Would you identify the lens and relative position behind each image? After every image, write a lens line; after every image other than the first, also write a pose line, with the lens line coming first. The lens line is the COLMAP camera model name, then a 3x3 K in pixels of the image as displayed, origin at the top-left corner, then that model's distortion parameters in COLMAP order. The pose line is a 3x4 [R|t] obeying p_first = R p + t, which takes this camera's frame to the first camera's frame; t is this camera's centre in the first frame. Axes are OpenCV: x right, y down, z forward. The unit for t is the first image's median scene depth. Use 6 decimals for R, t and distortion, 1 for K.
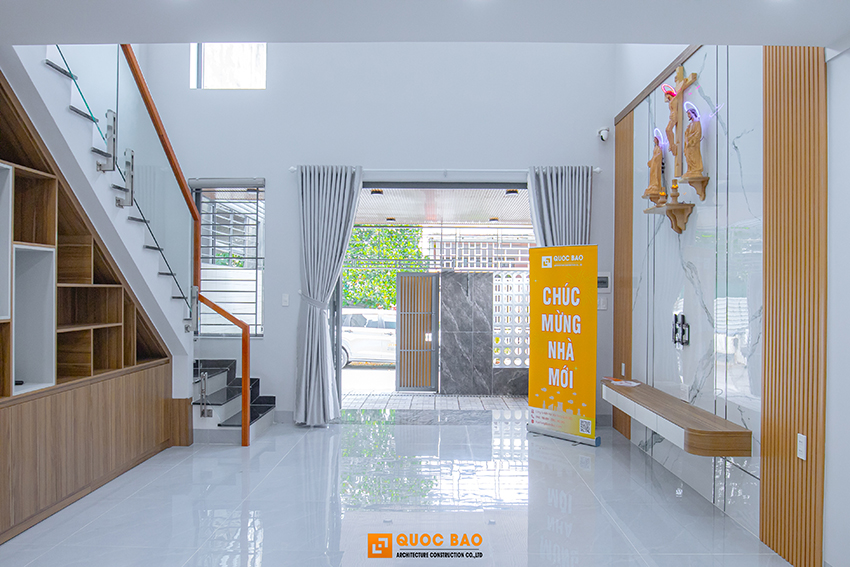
lens RADIAL K [[633.3, 0, 425.0], [0, 633.3, 283.5], [0, 0, 1]] dist [-0.004217, 0.002225]
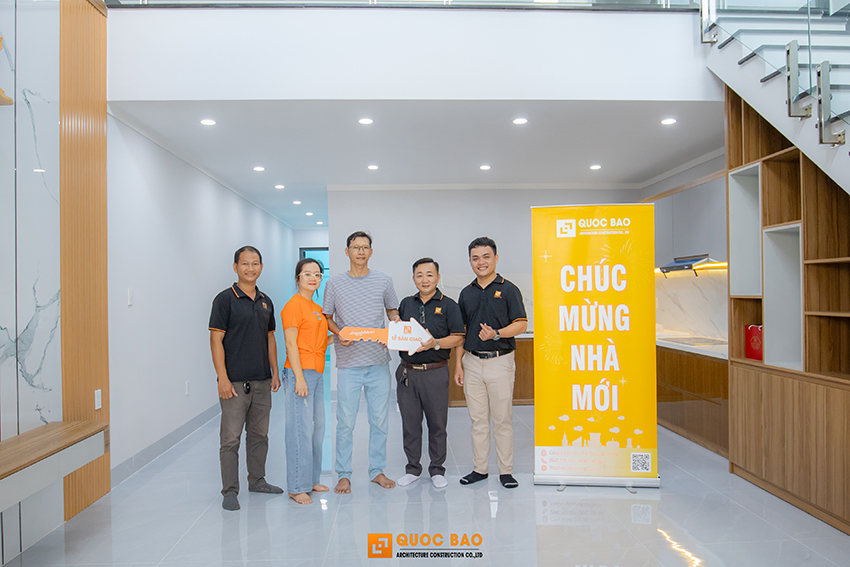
lens RADIAL K [[654.7, 0, 423.0], [0, 654.7, 271.2], [0, 0, 1]] dist [-0.001134, -0.006534]
pose [[-0.997964, 0.005046, -0.063586, 0.017098], [0.007805, 0.999035, -0.043219, 0.035620], [0.063307, -0.043627, -0.997040, 1.312905]]
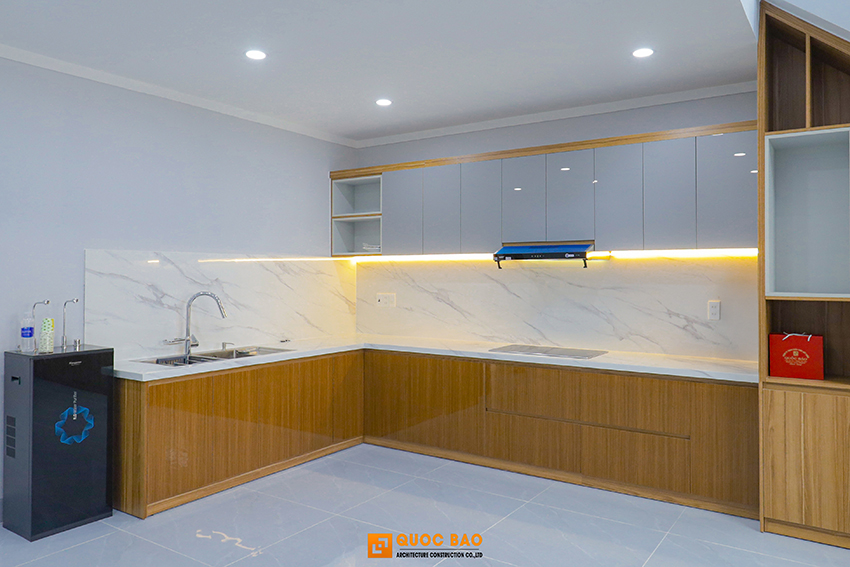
lens RADIAL K [[637.7, 0, 426.1], [0, 637.7, 264.1], [0, 0, 1]] dist [0.006601, 0.000317]
pose [[-0.539084, -0.022671, -0.841947, 0.259835], [0.002288, 0.999595, -0.028381, 0.019638], [0.842249, -0.017226, -0.538814, 0.600345]]
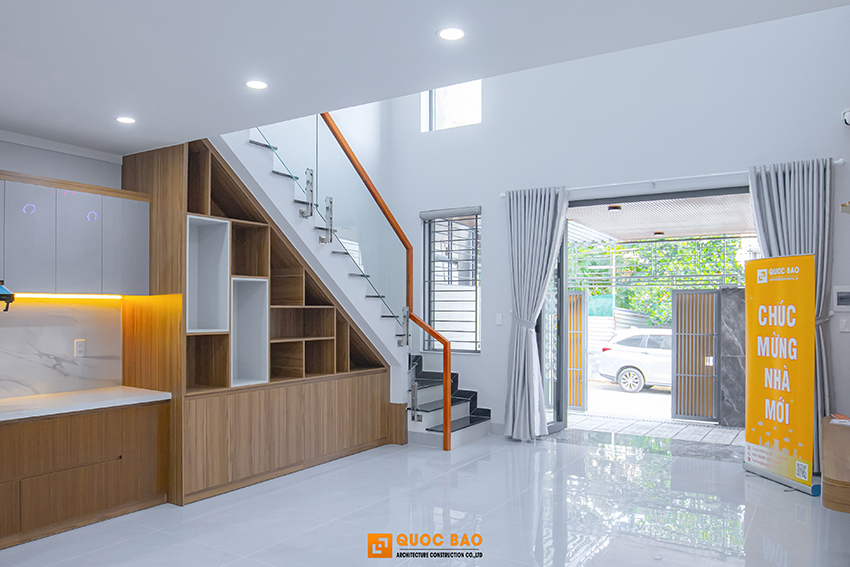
lens RADIAL K [[651.7, 0, 424.5], [0, 651.7, 301.8], [0, 0, 1]] dist [-0.007007, -0.004350]
pose [[0.856528, -0.009762, -0.516008, 0.273310], [0.009126, 0.999951, -0.003770, 0.000306], [0.516020, -0.001480, 0.856576, 0.001583]]
